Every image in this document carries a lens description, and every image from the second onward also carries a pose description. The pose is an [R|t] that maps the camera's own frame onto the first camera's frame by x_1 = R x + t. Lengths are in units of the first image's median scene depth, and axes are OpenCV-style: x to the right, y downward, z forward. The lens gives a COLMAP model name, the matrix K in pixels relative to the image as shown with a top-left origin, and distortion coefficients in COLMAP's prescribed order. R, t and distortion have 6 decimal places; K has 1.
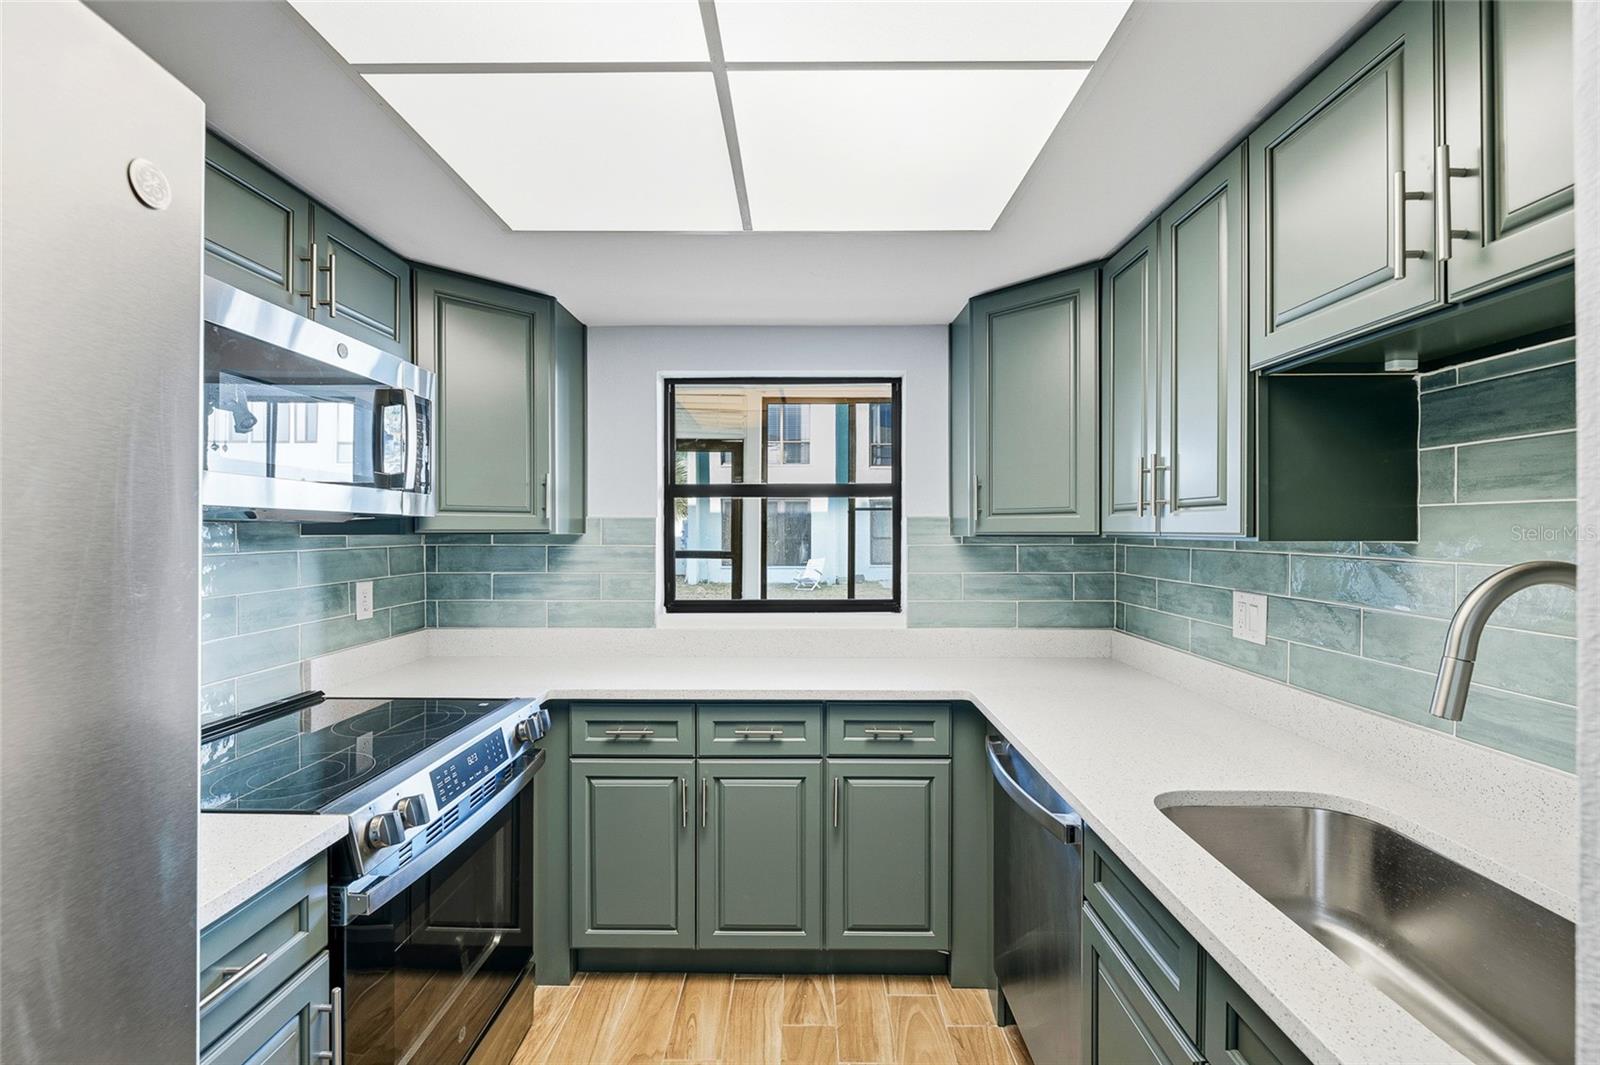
lens RADIAL K [[679.7, 0, 791.9], [0, 679.7, 532.9], [0, 0, 1]] dist [-0.001256, 0.000170]
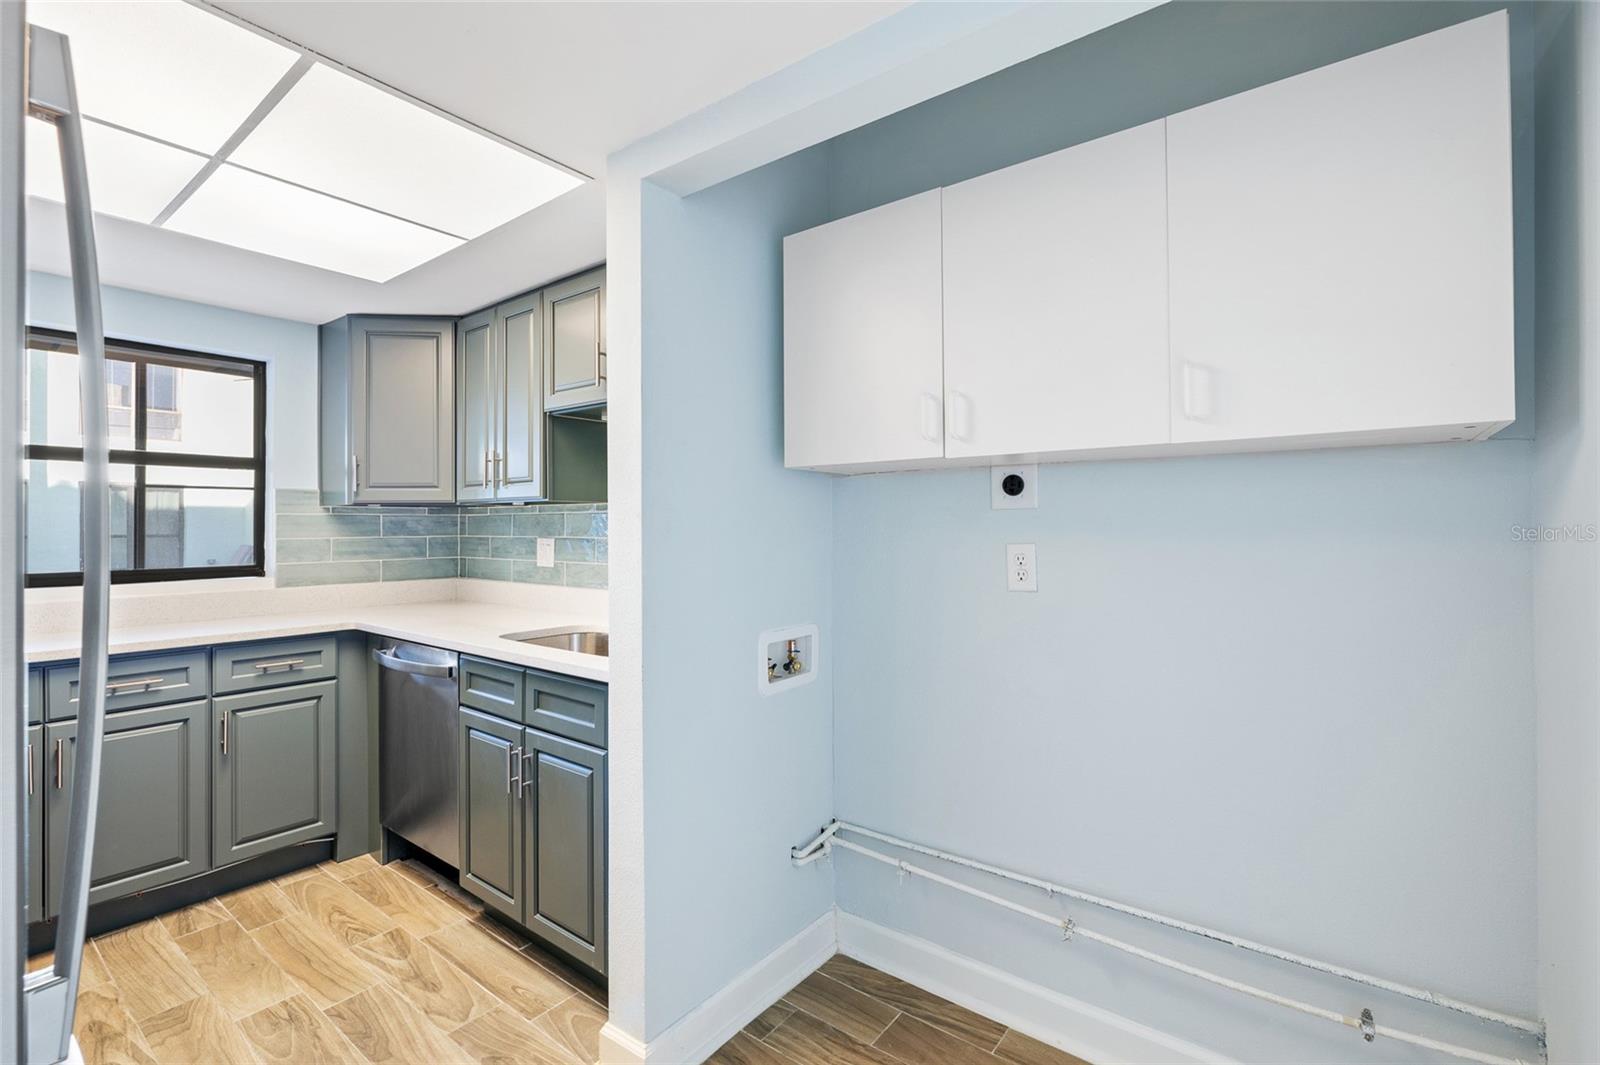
lens RADIAL K [[717.1, 0, 808.1], [0, 717.1, 524.2], [0, 0, 1]] dist [-0.008056, 0.000966]
pose [[0.593972, 0.002388, 0.804482, -0.317462], [0.006268, 0.999952, -0.007596, 0.061831], [-0.804462, 0.009555, 0.593928, -0.498251]]
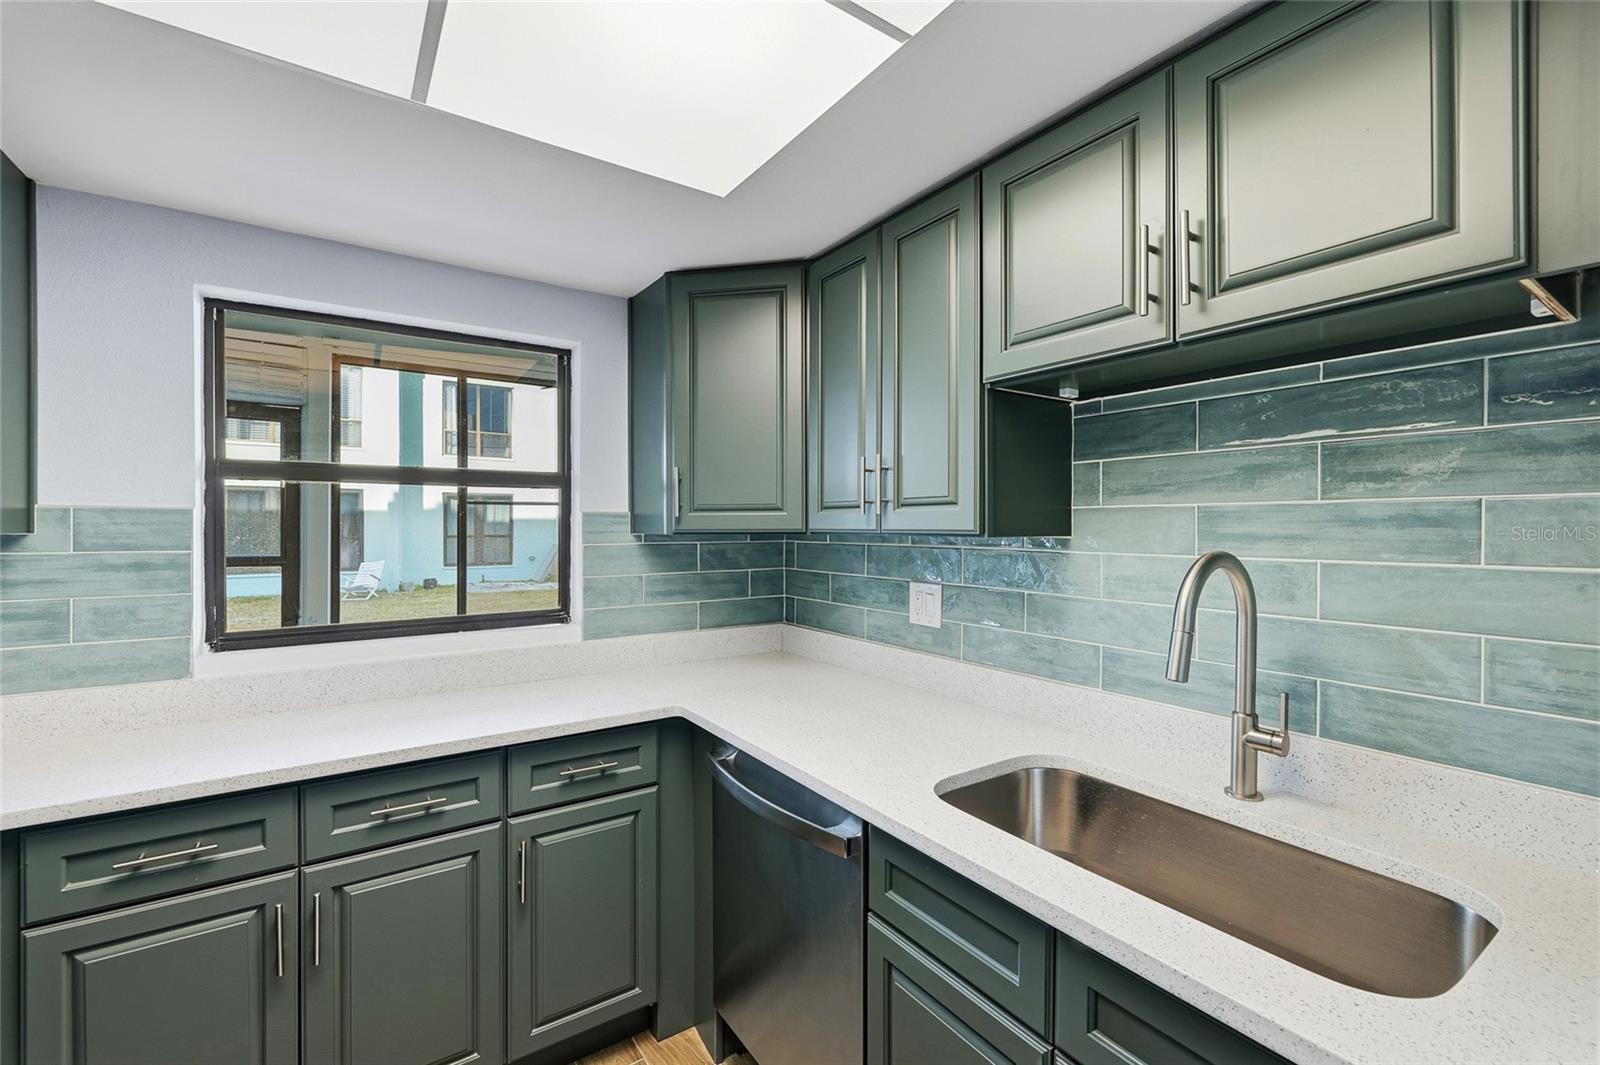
lens RADIAL K [[679.7, 0, 803.4], [0, 679.7, 529.4], [0, 0, 1]] dist [-0.001256, 0.000170]
pose [[0.816512, -0.002128, 0.577325, -0.124128], [0.002778, 0.999996, -0.000243, -0.000744], [-0.577322, 0.001802, 0.816515, 0.166993]]
